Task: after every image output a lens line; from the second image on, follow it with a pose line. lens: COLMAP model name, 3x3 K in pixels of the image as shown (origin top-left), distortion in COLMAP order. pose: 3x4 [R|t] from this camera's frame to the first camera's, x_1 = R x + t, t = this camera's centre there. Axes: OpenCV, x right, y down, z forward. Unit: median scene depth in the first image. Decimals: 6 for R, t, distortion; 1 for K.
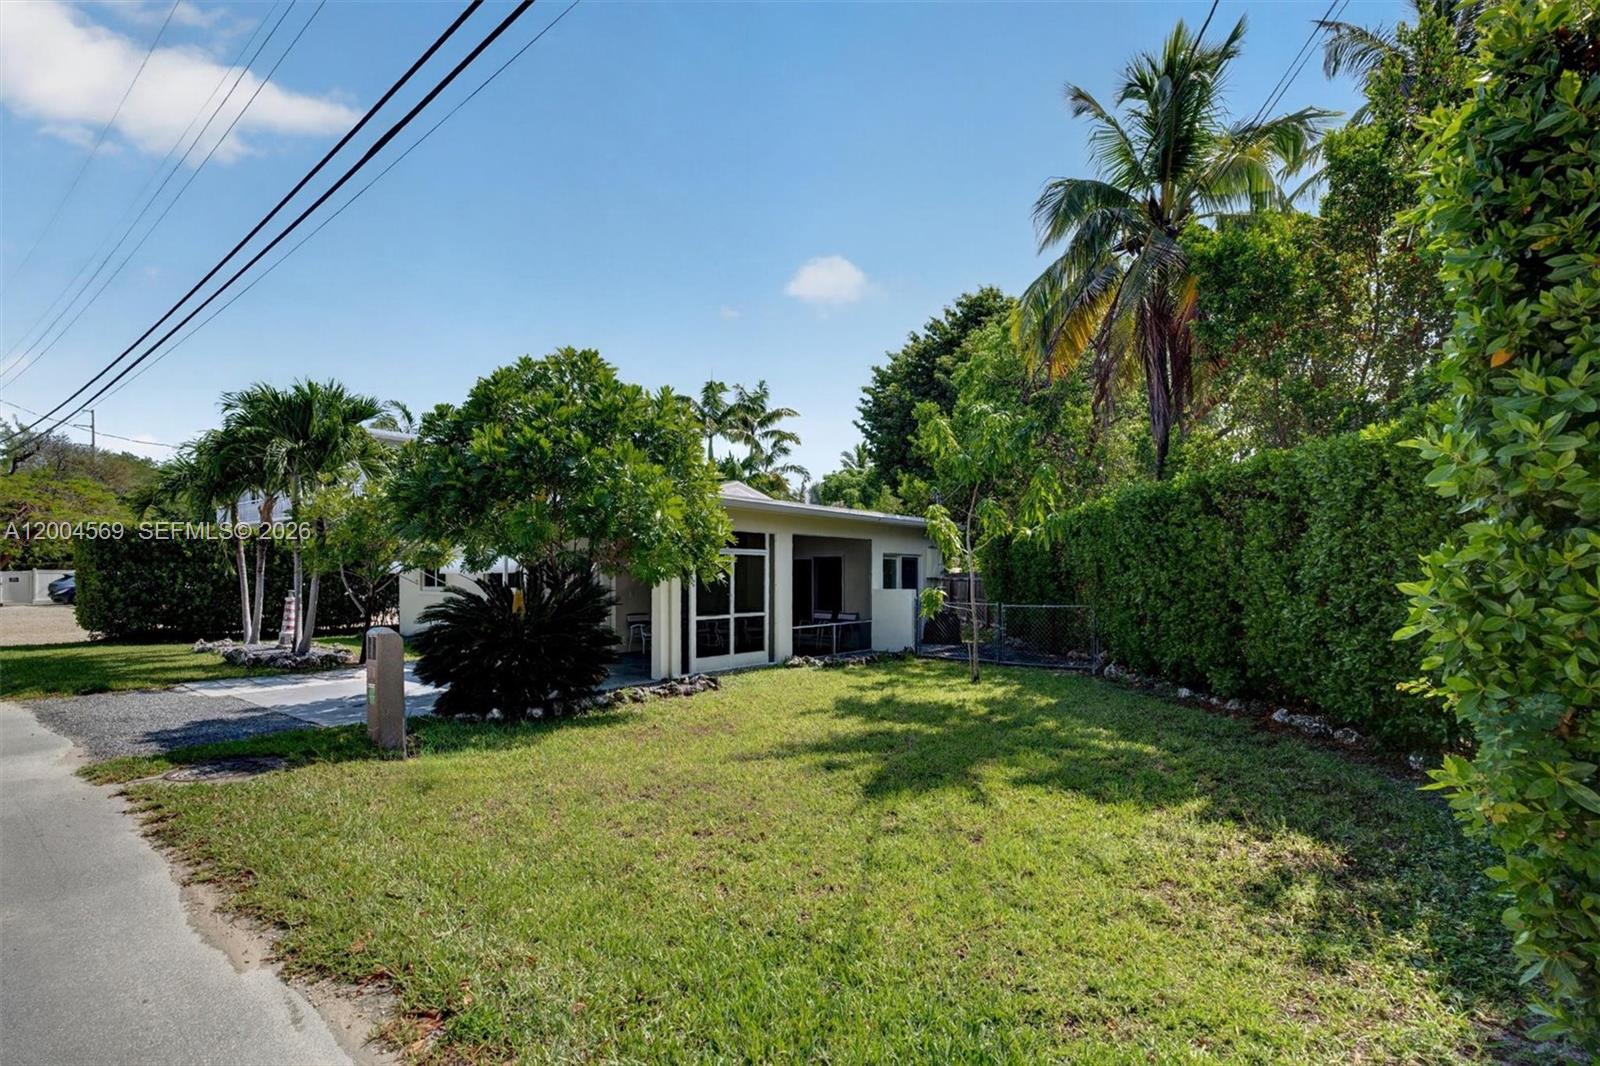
lens RADIAL K [[800.5, 0, 800.7], [0, 800.5, 605.8], [0, 0, 1]] dist [0.052524, 0.000267]
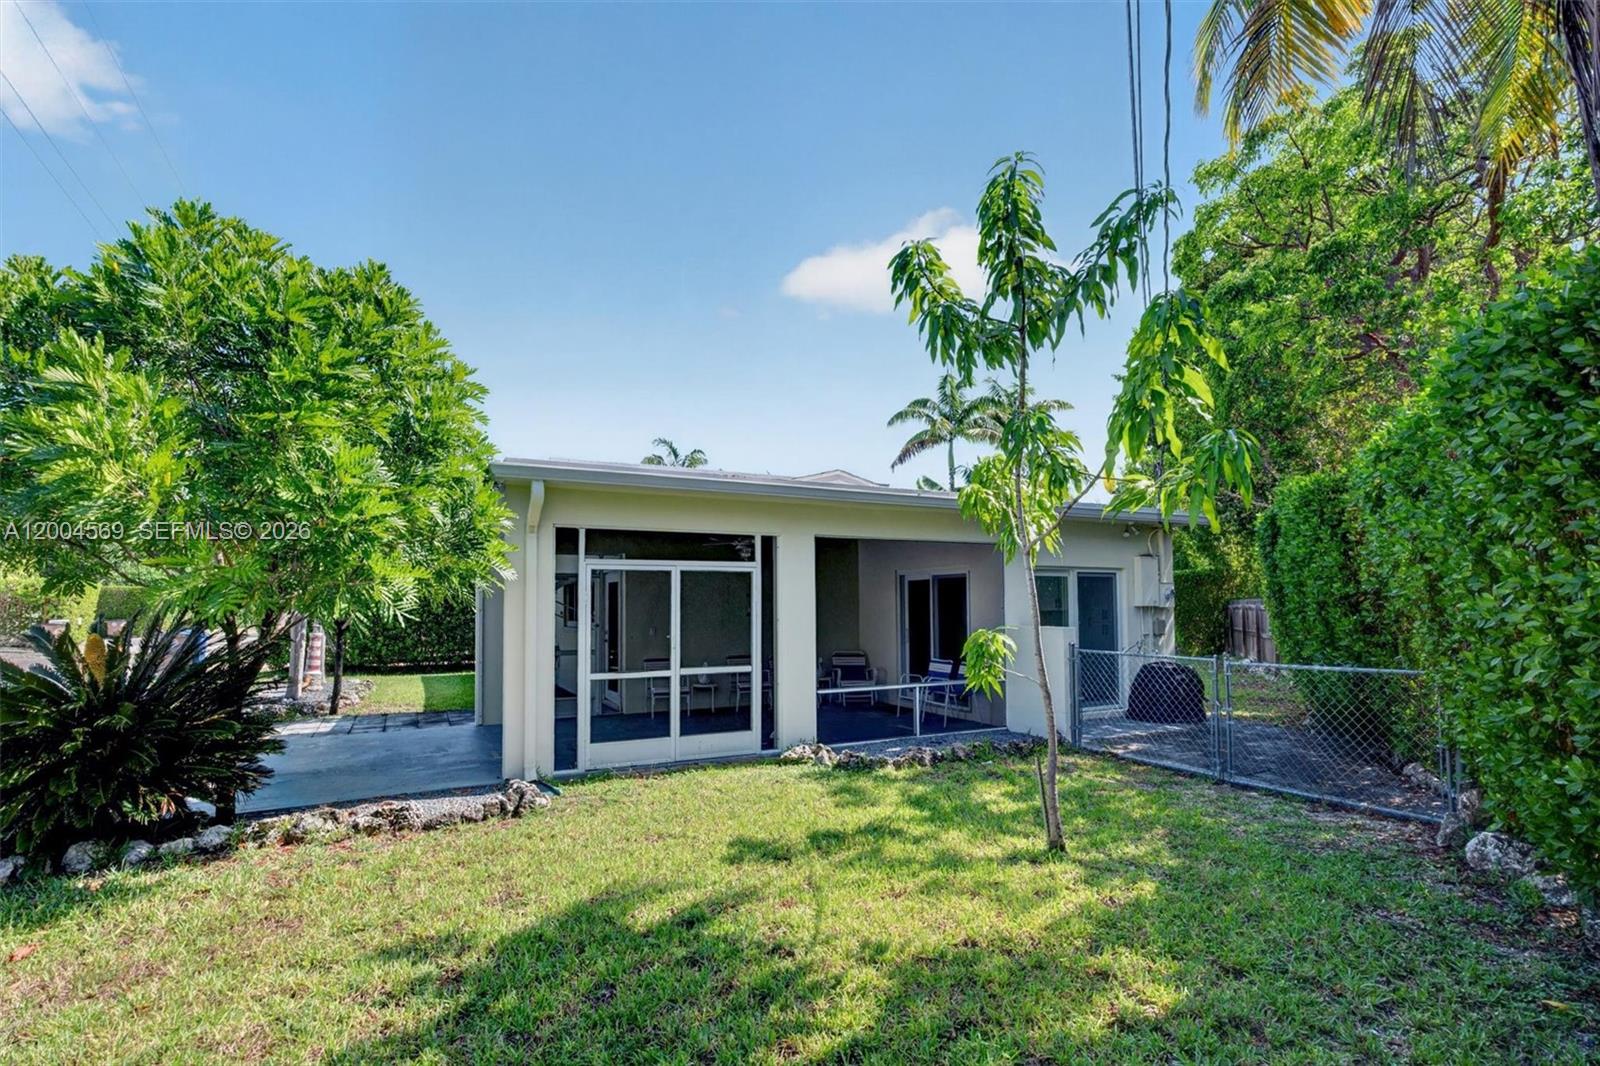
lens RADIAL K [[800.5, 0, 800.7], [0, 800.5, 605.8], [0, 0, 1]] dist [0.052524, 0.000267]
pose [[0.913022, -0.005403, -0.407874, 0.231889], [-0.010298, 0.999288, -0.036290, -0.015472], [0.407780, 0.037334, 0.912317, 0.469276]]
